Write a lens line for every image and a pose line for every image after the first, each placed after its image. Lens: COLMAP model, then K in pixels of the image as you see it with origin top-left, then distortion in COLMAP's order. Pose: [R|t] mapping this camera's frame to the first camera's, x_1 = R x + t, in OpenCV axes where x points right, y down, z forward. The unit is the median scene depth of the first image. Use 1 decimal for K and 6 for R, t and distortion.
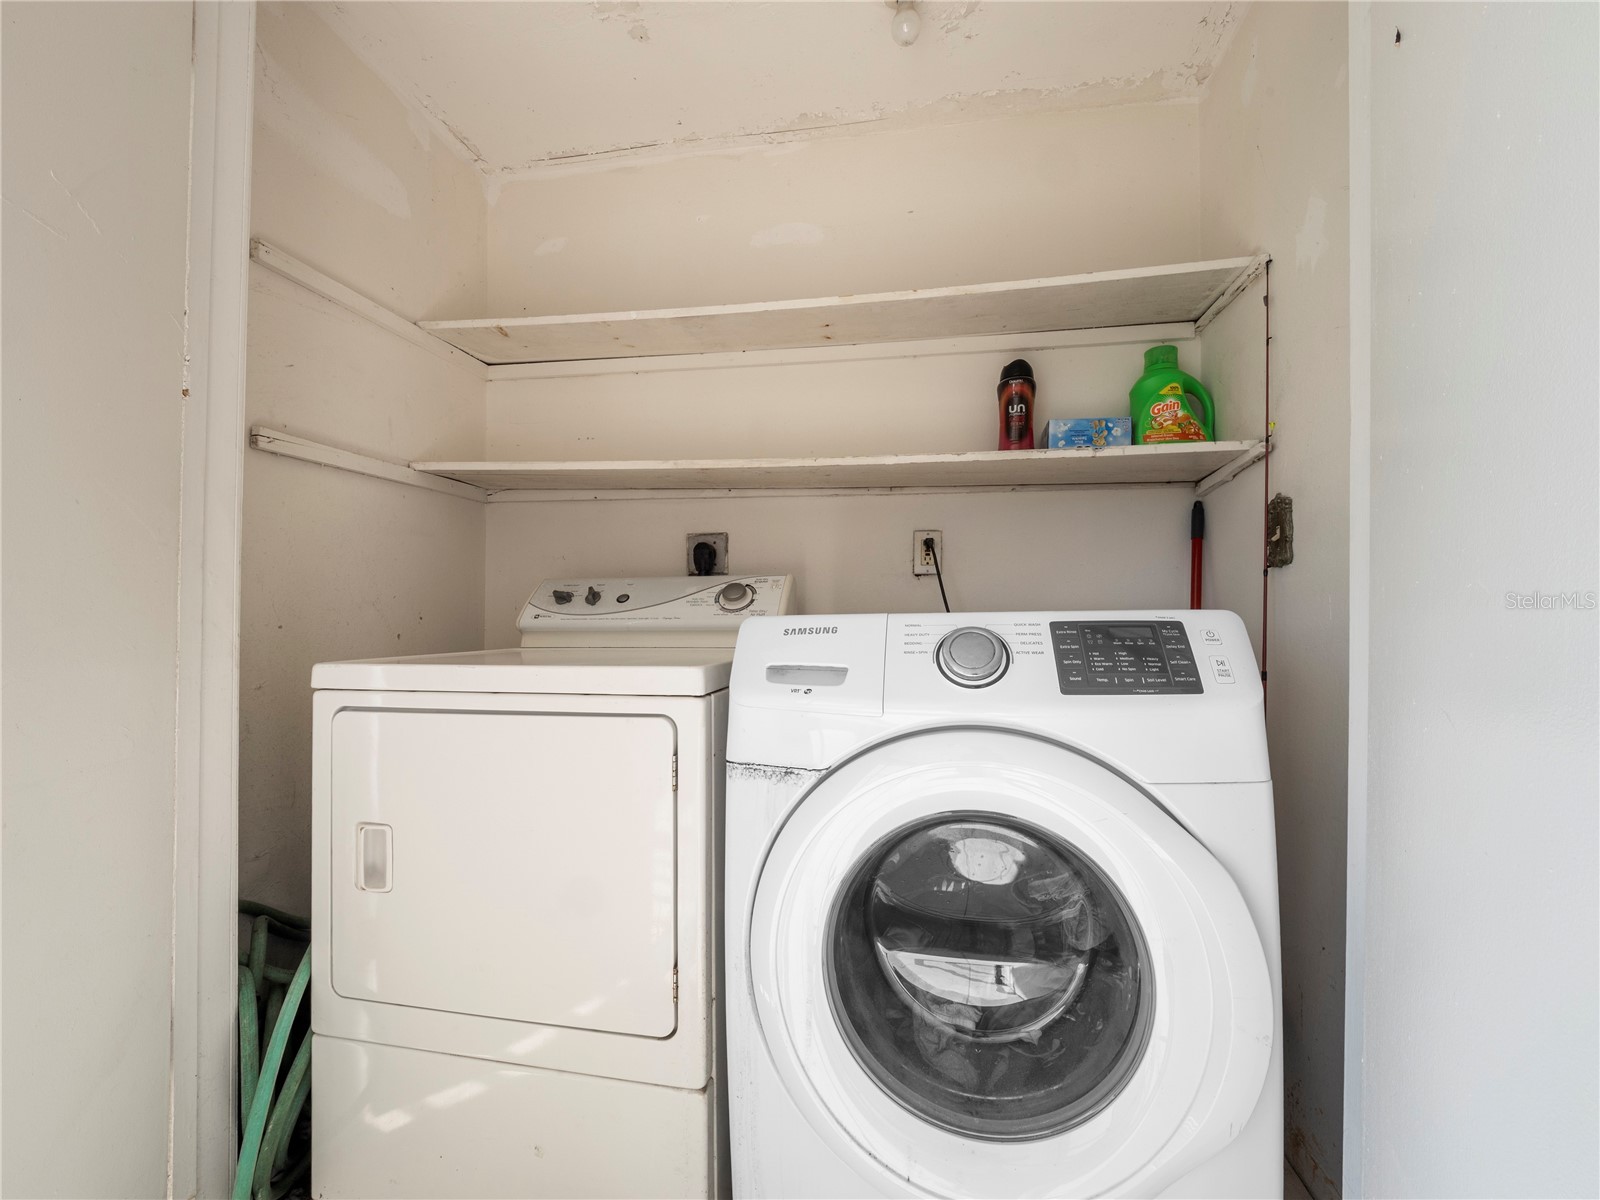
lens RADIAL K [[698.7, 0, 808.4], [0, 698.7, 604.9], [0, 0, 1]] dist [-0.018716, -0.000345]
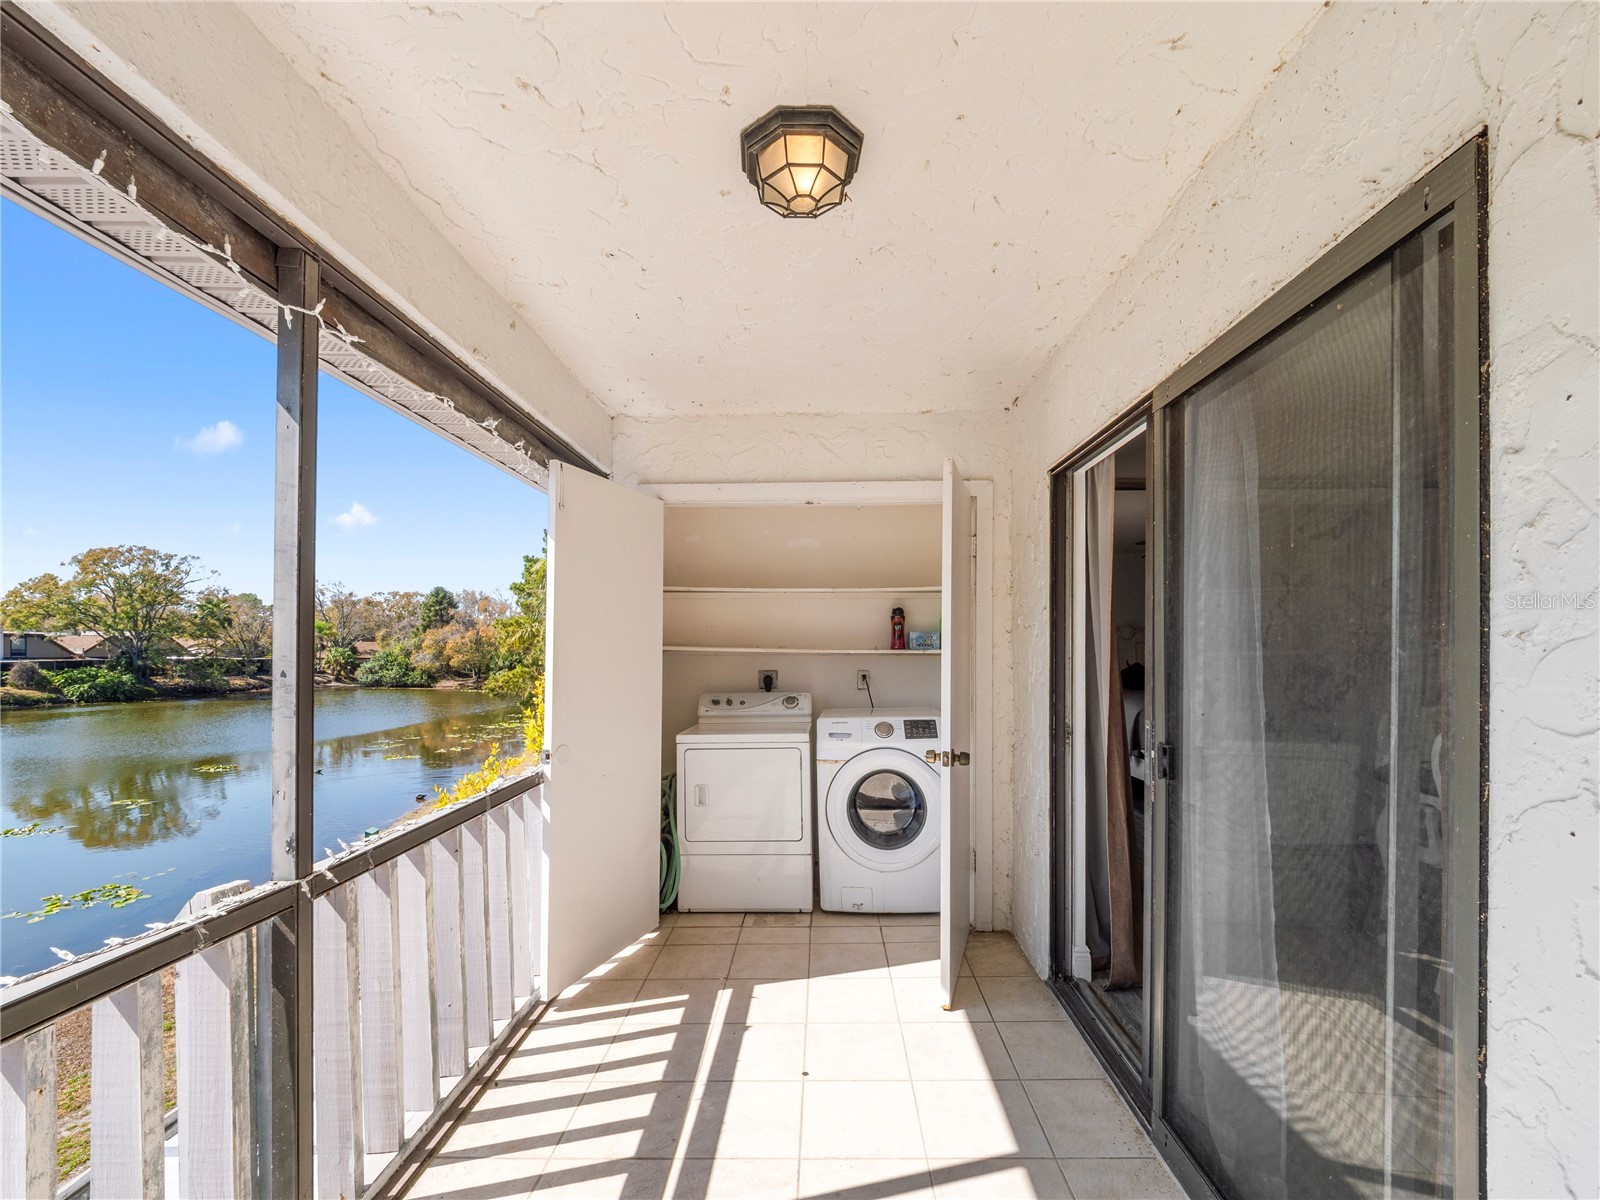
lens RADIAL K [[698.7, 0, 808.4], [0, 698.7, 604.9], [0, 0, 1]] dist [-0.018716, -0.000345]
pose [[0.990965, -0.000271, 0.134121, -0.606052], [0.008252, 0.998227, -0.058955, -0.340685], [-0.133867, 0.059529, 0.989210, -2.446355]]
